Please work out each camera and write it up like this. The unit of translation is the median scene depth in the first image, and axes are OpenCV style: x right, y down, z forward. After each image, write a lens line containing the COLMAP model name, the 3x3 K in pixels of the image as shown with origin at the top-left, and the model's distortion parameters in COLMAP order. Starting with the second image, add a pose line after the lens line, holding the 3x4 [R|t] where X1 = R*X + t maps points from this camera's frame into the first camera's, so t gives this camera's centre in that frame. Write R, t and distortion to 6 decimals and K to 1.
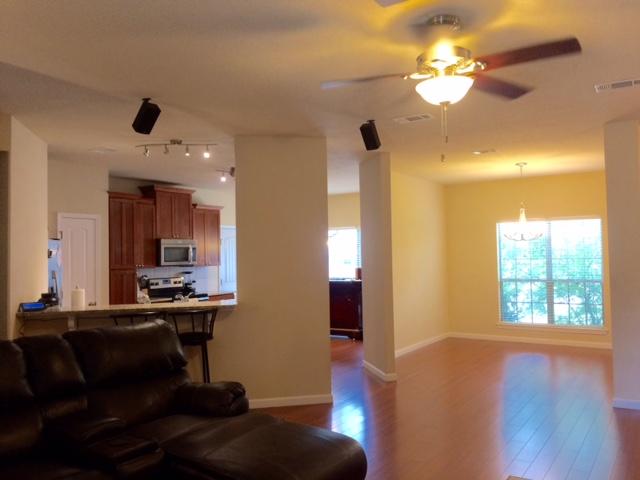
lens RADIAL K [[546.7, 0, 320.0], [0, 546.7, 240.0], [0, 0, 1]] dist [0.095177, -0.149351]
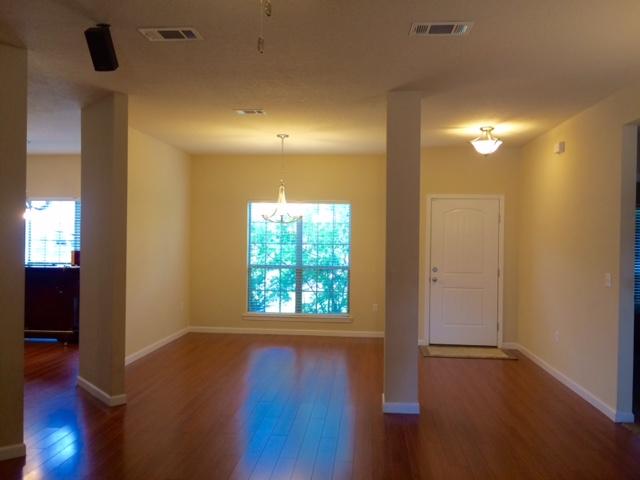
lens RADIAL K [[546.7, 0, 320.0], [0, 546.7, 240.0], [0, 0, 1]] dist [0.095177, -0.149351]
pose [[0.884511, 0.028397, 0.465655, 0.011889], [-0.043072, 0.998853, 0.020902, 0.006150], [-0.464528, -0.038545, 0.884719, 0.164451]]
